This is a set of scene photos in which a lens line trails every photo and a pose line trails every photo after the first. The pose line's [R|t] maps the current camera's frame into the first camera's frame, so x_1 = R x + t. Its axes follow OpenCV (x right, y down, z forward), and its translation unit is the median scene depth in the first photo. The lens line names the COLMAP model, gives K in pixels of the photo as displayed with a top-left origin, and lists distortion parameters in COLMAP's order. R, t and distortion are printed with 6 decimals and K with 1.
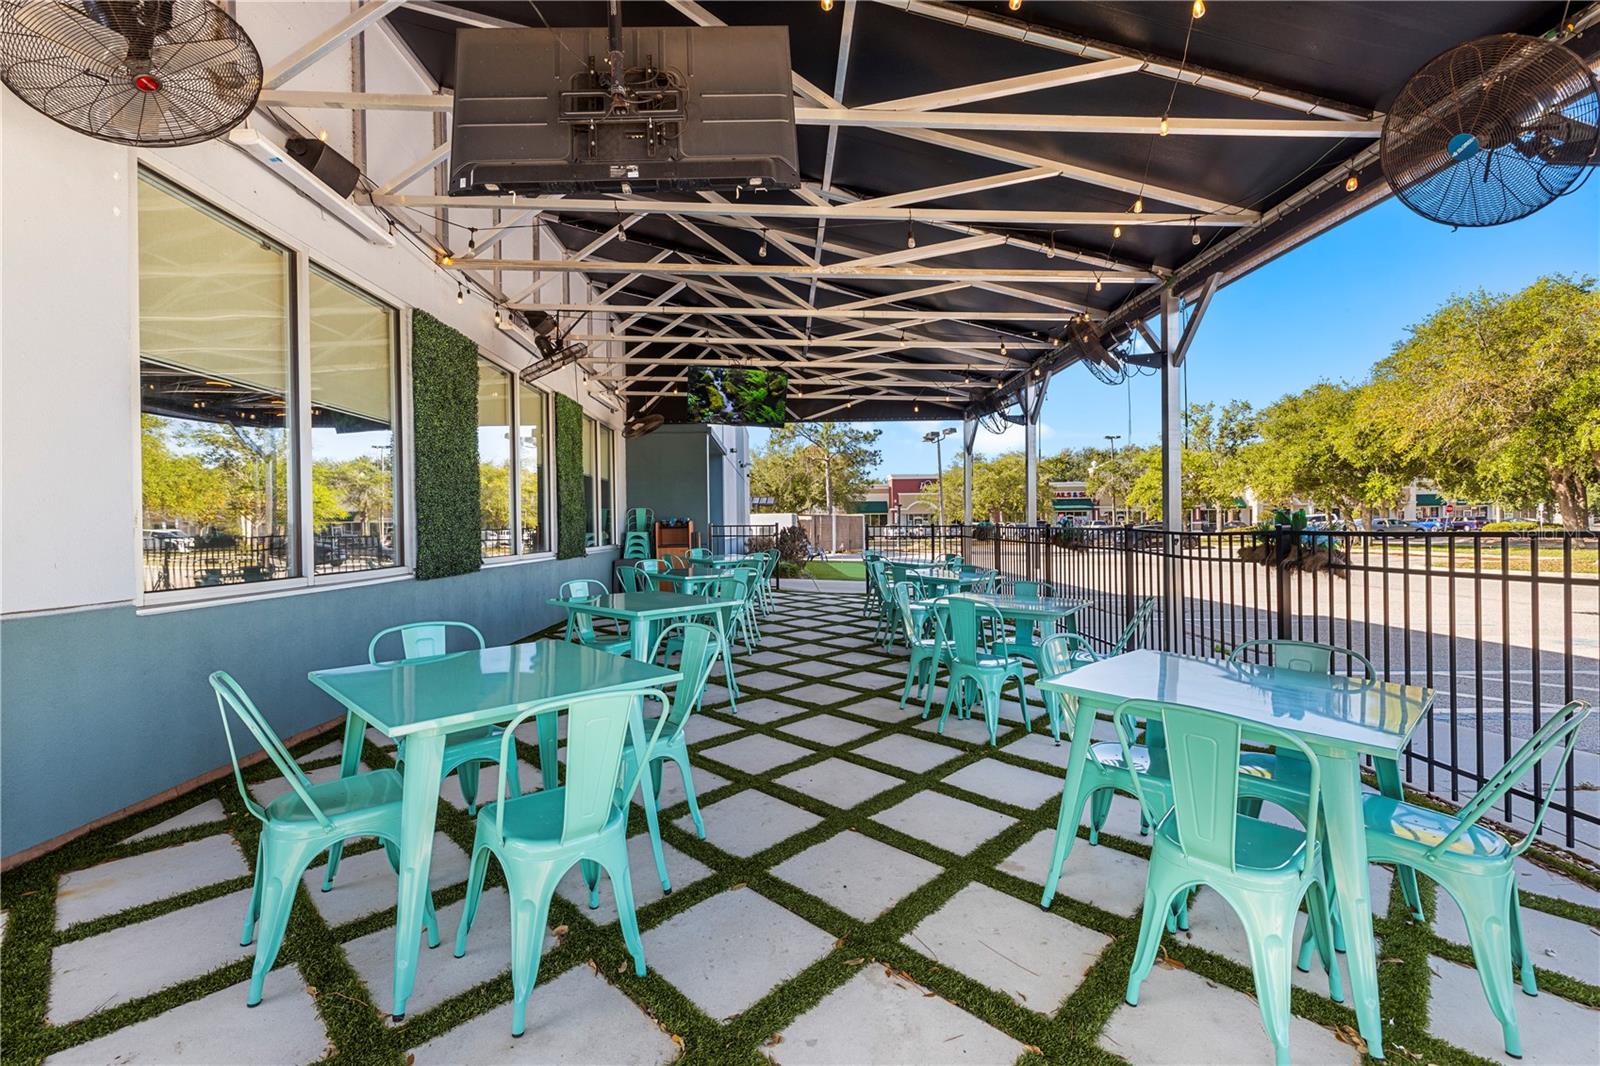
lens RADIAL K [[681.8, 0, 800.0], [0, 681.8, 533.0], [0, 0, 1]] dist [0.002495, 0.001015]
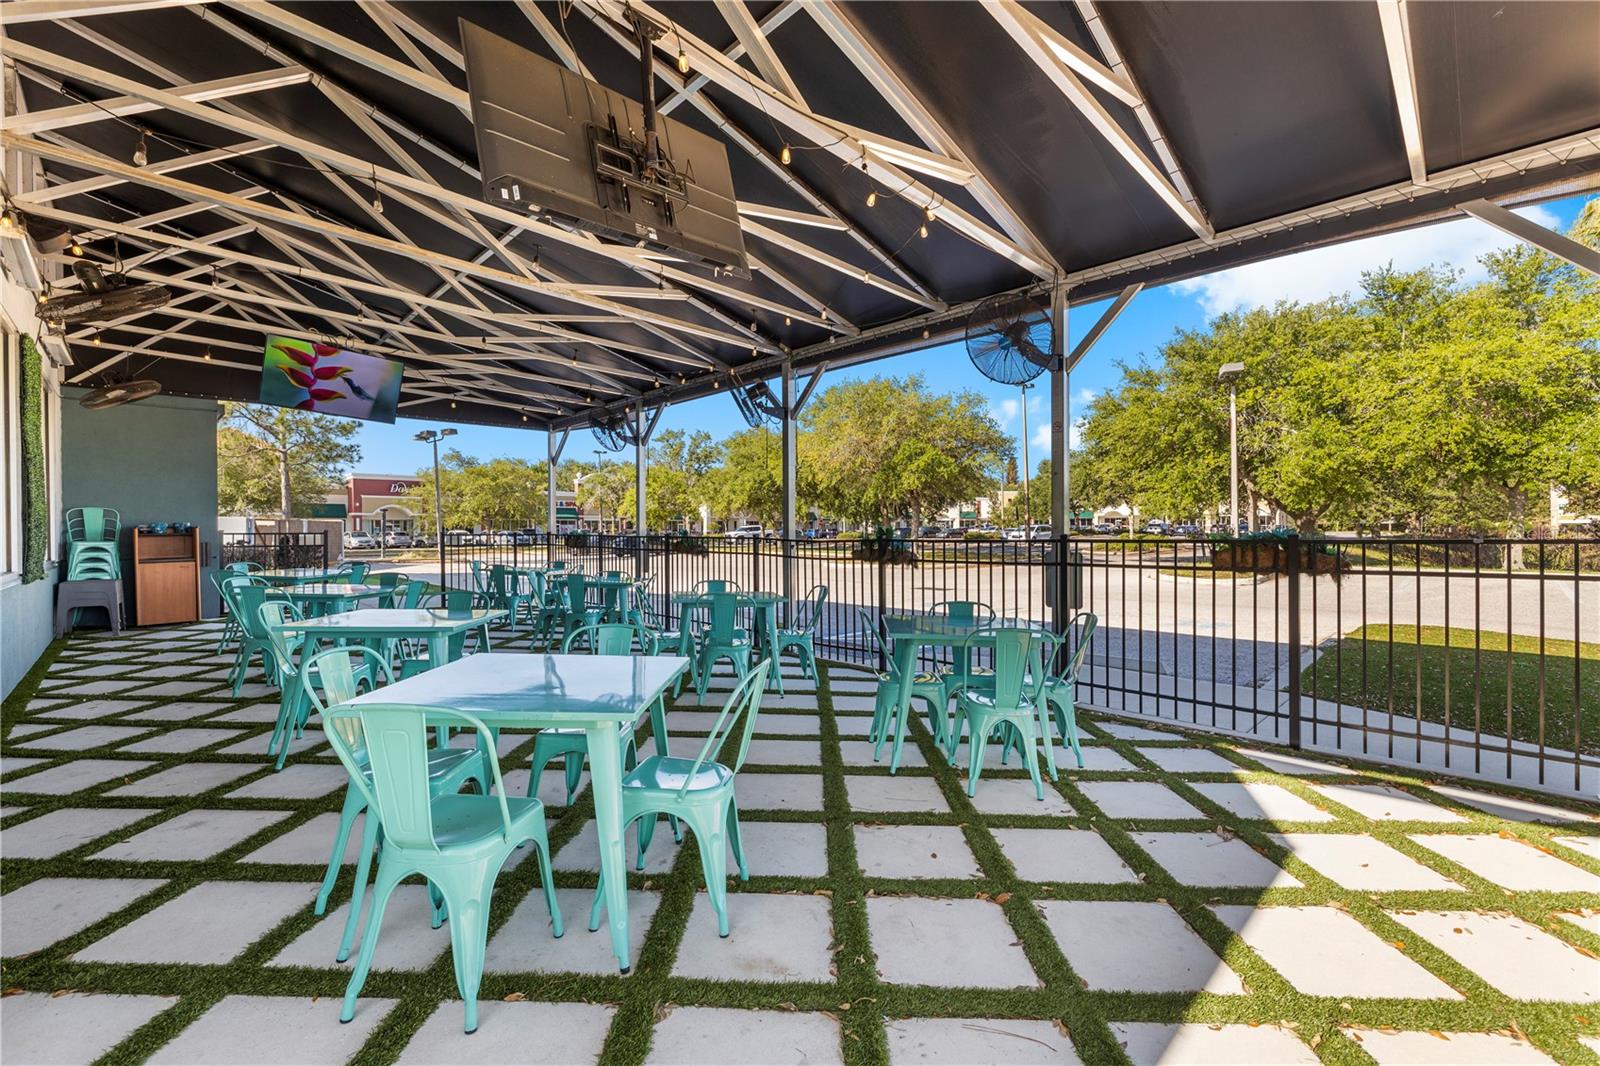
lens RADIAL K [[681.8, 0, 800.0], [0, 681.8, 533.0], [0, 0, 1]] dist [0.002495, 0.001015]
pose [[0.730987, 0.004863, 0.682374, -0.183131], [0.003320, 0.999937, -0.010683, -0.000619], [-0.682383, 0.010075, 0.730925, -0.005312]]
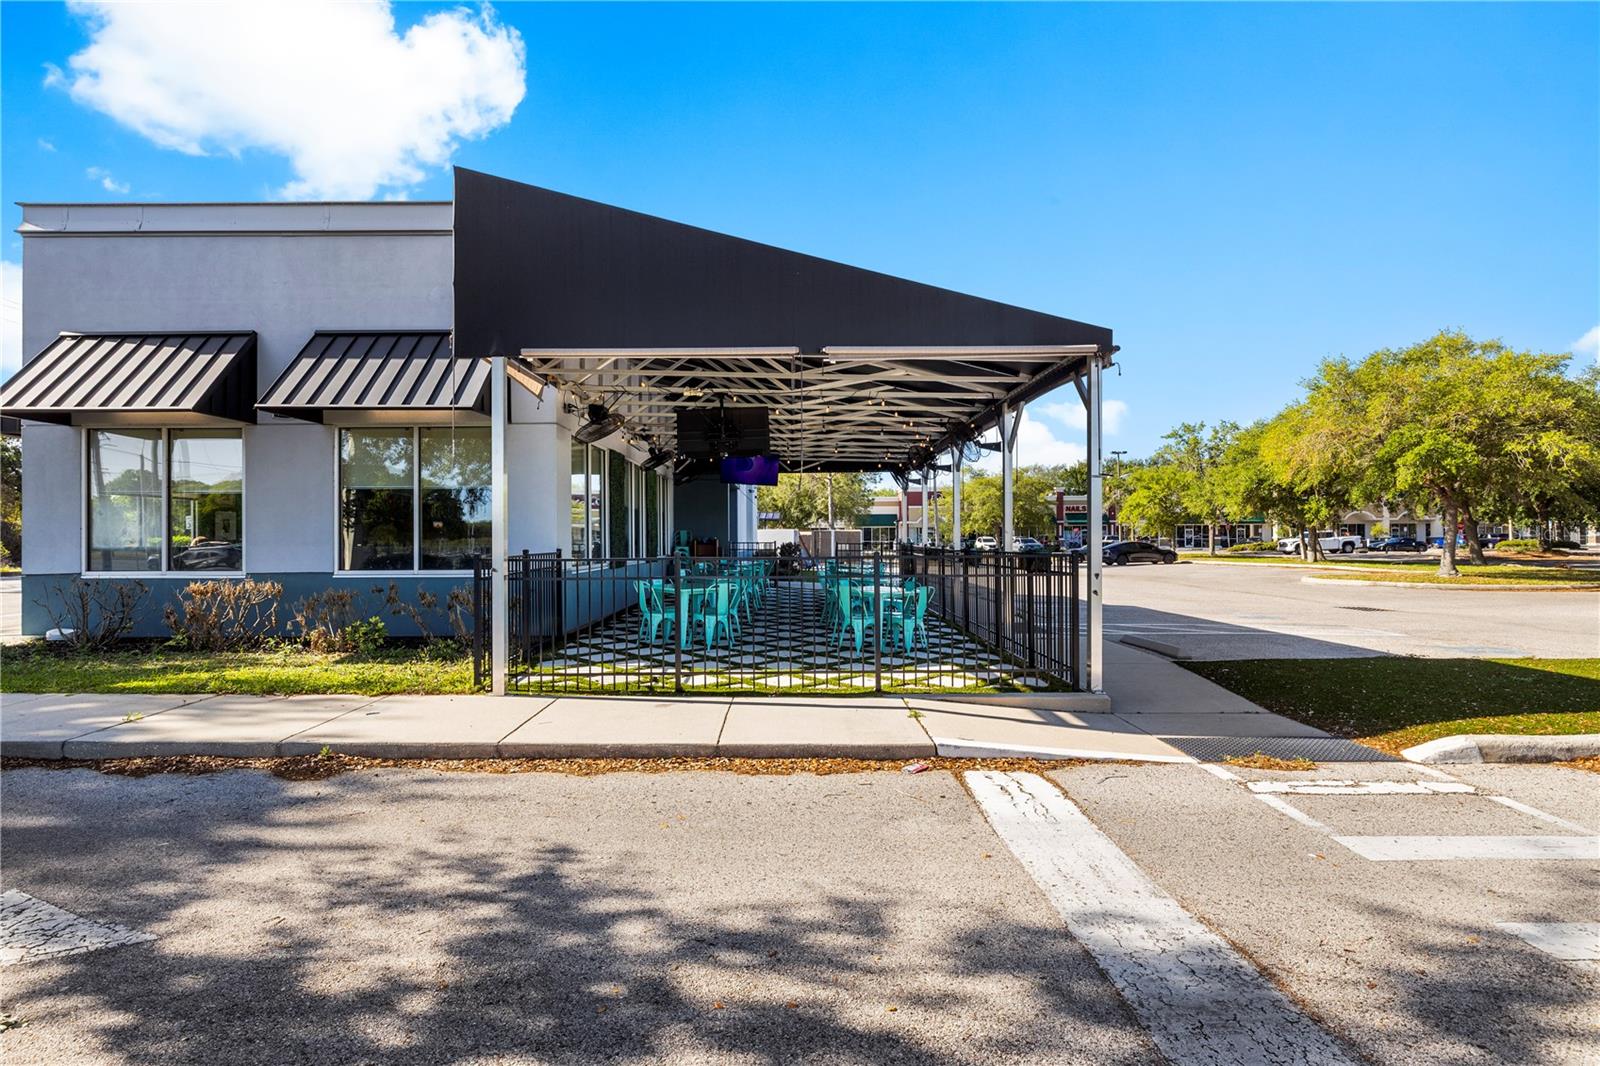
lens RADIAL K [[796.8, 0, 800.0], [0, 796.8, 533.0], [0, 0, 1]] dist [-0.001069, -0.000025]
pose [[0.999779, 0.005780, -0.020228, 0.055305], [-0.006086, 0.999867, -0.015099, -0.005948], [0.020138, 0.015219, 0.999681, -0.729620]]
